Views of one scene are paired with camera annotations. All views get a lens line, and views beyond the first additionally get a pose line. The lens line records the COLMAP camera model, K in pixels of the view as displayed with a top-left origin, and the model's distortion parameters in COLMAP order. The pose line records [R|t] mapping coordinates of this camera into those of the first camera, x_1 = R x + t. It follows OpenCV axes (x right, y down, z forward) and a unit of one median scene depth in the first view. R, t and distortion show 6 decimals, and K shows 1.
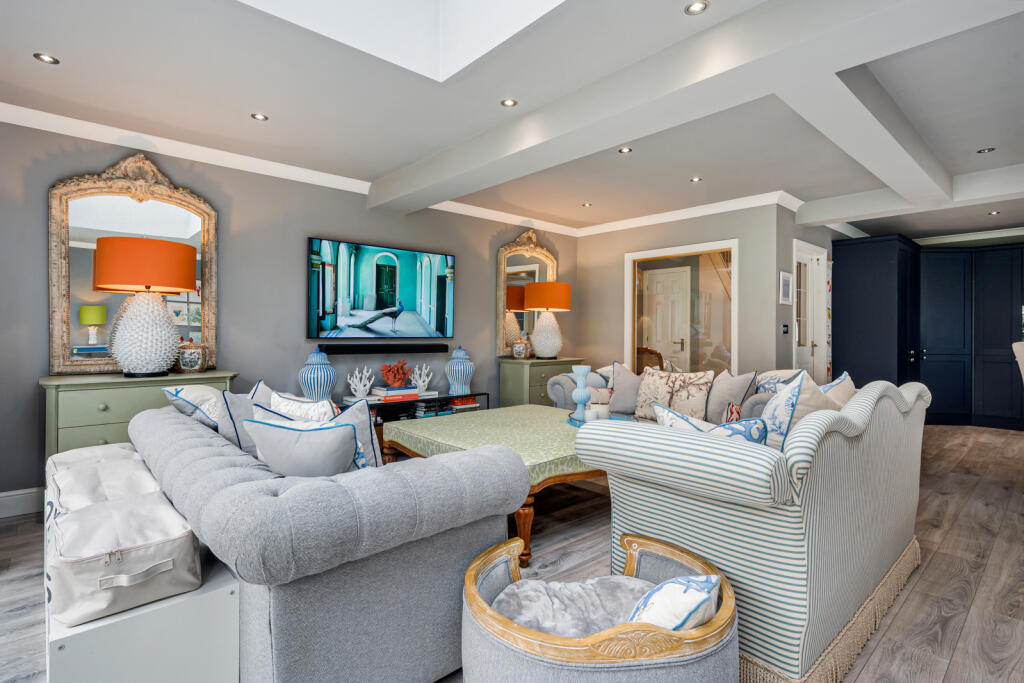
lens RADIAL K [[506.3, 0, 508.1], [0, 506.3, 328.6], [0, 0, 1]] dist [-0.000490, -0.000024]
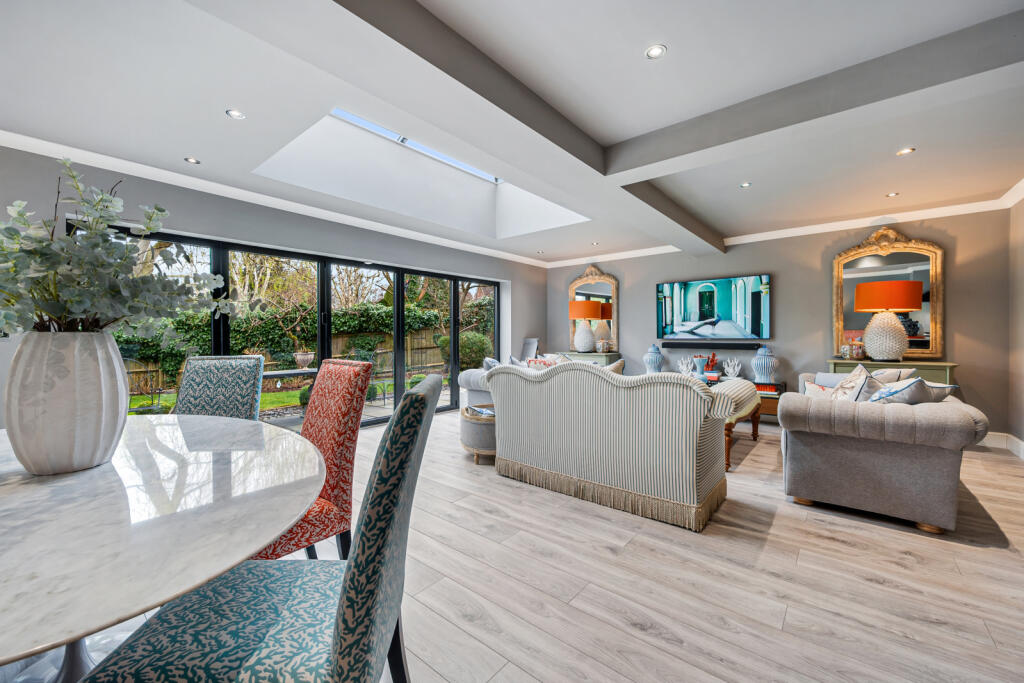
lens RADIAL K [[406.2, 0, 512.0], [0, 406.2, 341.5], [0, 0, 1]] dist [-0.012681, 0.000107]
pose [[0.137974, 0.008190, -0.990402, 0.899585], [0.012554, 0.999871, 0.010018, 0.007103], [0.990356, -0.013816, 0.137854, 0.242757]]
